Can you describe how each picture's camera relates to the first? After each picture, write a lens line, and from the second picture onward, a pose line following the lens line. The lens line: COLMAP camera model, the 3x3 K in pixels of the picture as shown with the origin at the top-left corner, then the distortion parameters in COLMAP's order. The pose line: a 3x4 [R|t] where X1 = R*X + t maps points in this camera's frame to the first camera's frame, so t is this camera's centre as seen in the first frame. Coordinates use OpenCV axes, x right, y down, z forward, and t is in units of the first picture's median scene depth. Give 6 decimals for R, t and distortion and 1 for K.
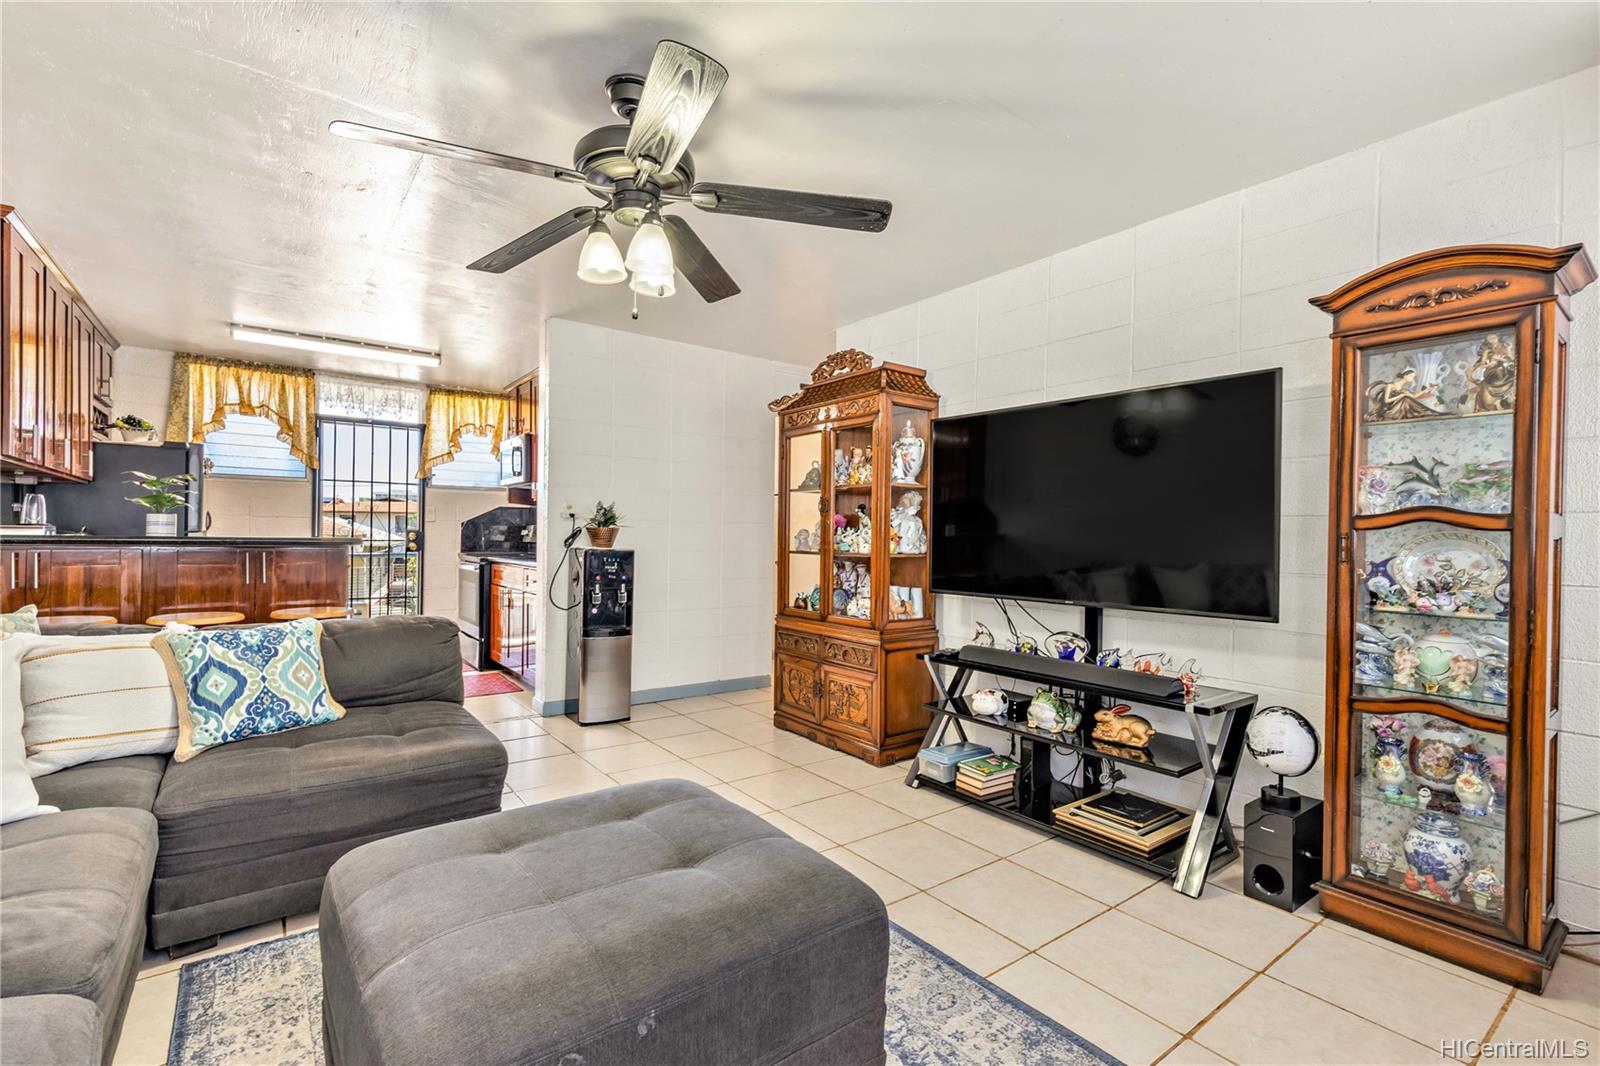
lens RADIAL K [[713.9, 0, 803.9], [0, 713.9, 538.1], [0, 0, 1]] dist [0.010549, -0.003129]
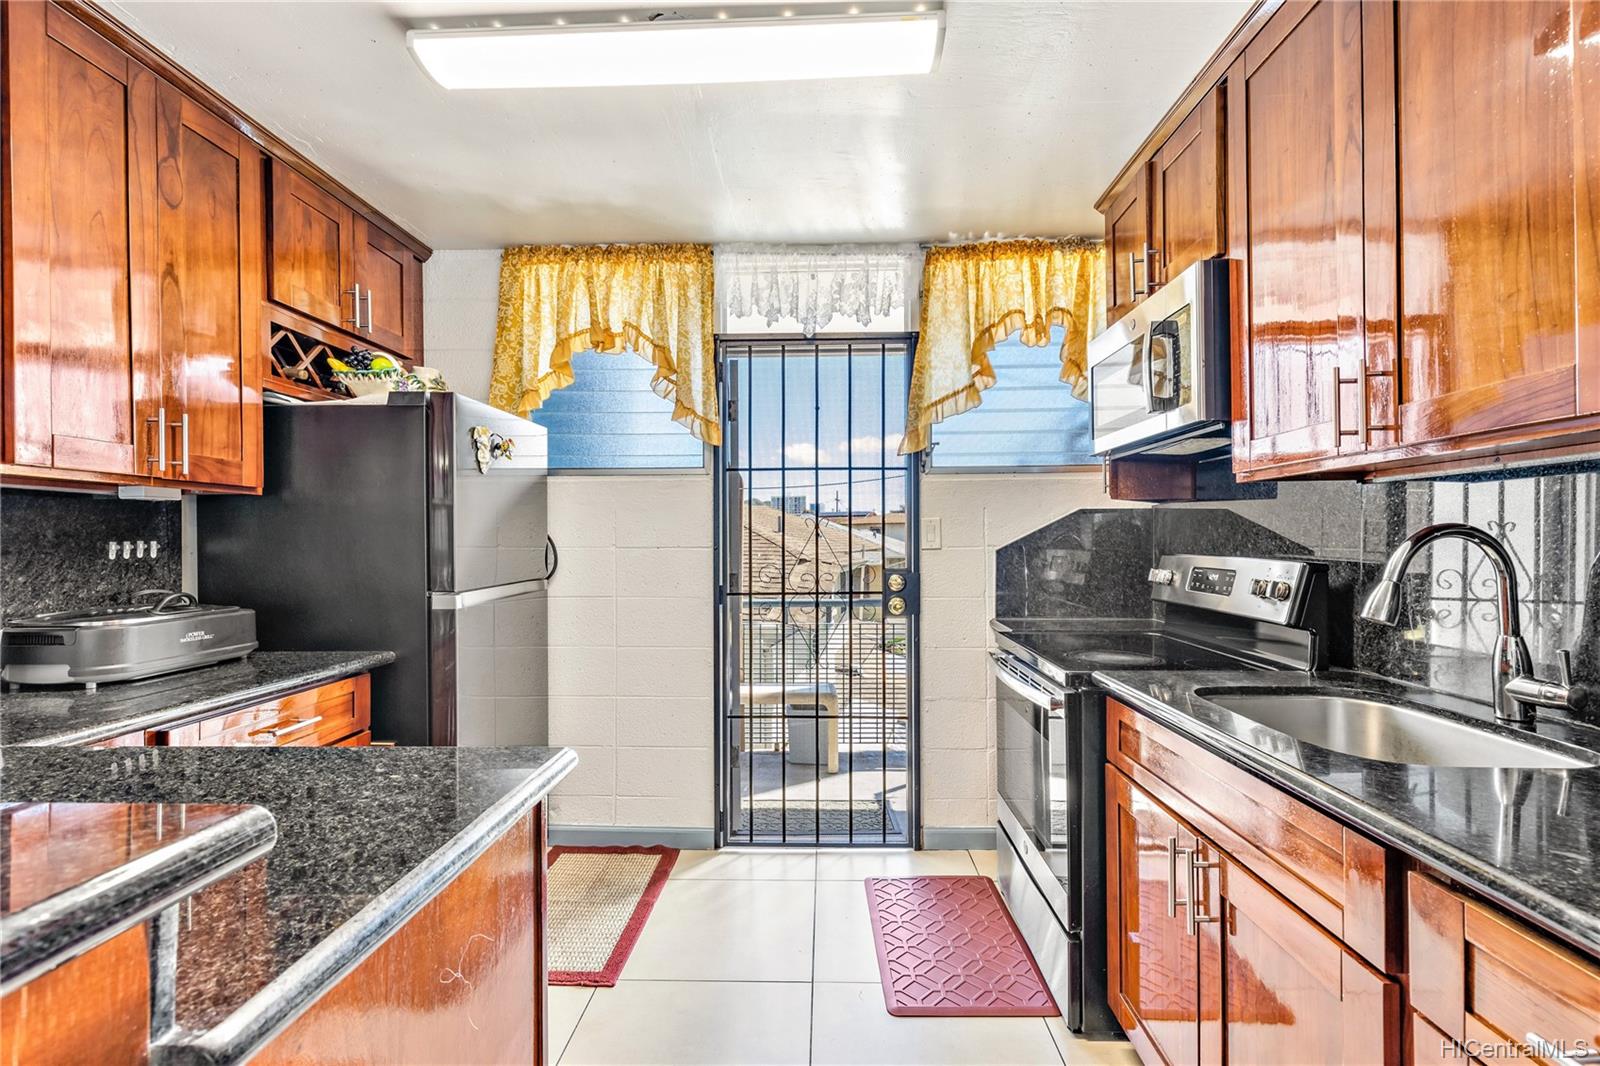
lens RADIAL K [[713.9, 0, 802.2], [0, 713.9, 539.2], [0, 0, 1]] dist [0.010549, -0.003129]
pose [[0.776845, -0.016523, -0.629475, -0.498847], [0.014546, 0.999860, -0.008294, -0.044198], [0.629524, -0.002713, 0.776976, 0.989137]]
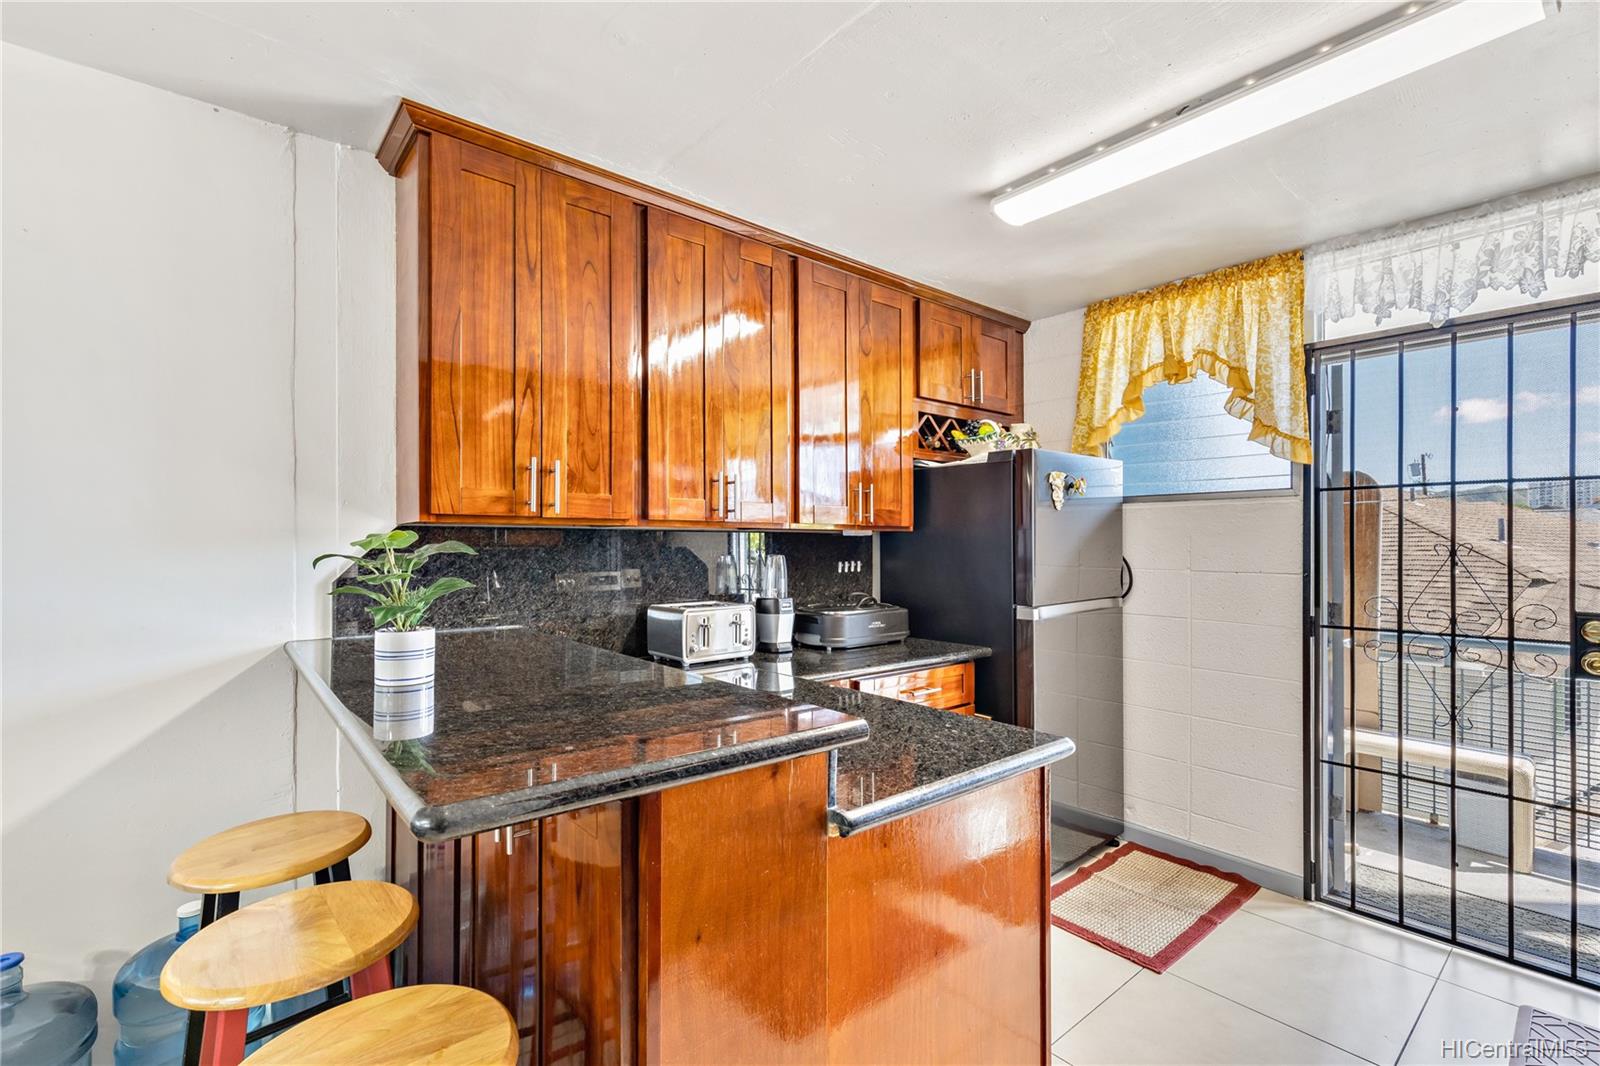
lens RADIAL K [[713.9, 0, 801.4], [0, 713.9, 537.4], [0, 0, 1]] dist [0.010549, -0.003129]
pose [[0.053736, -0.019071, -0.998373, -0.375483], [0.000591, 0.999818, -0.019067, -0.065403], [0.998555, 0.000435, 0.053737, 0.987486]]
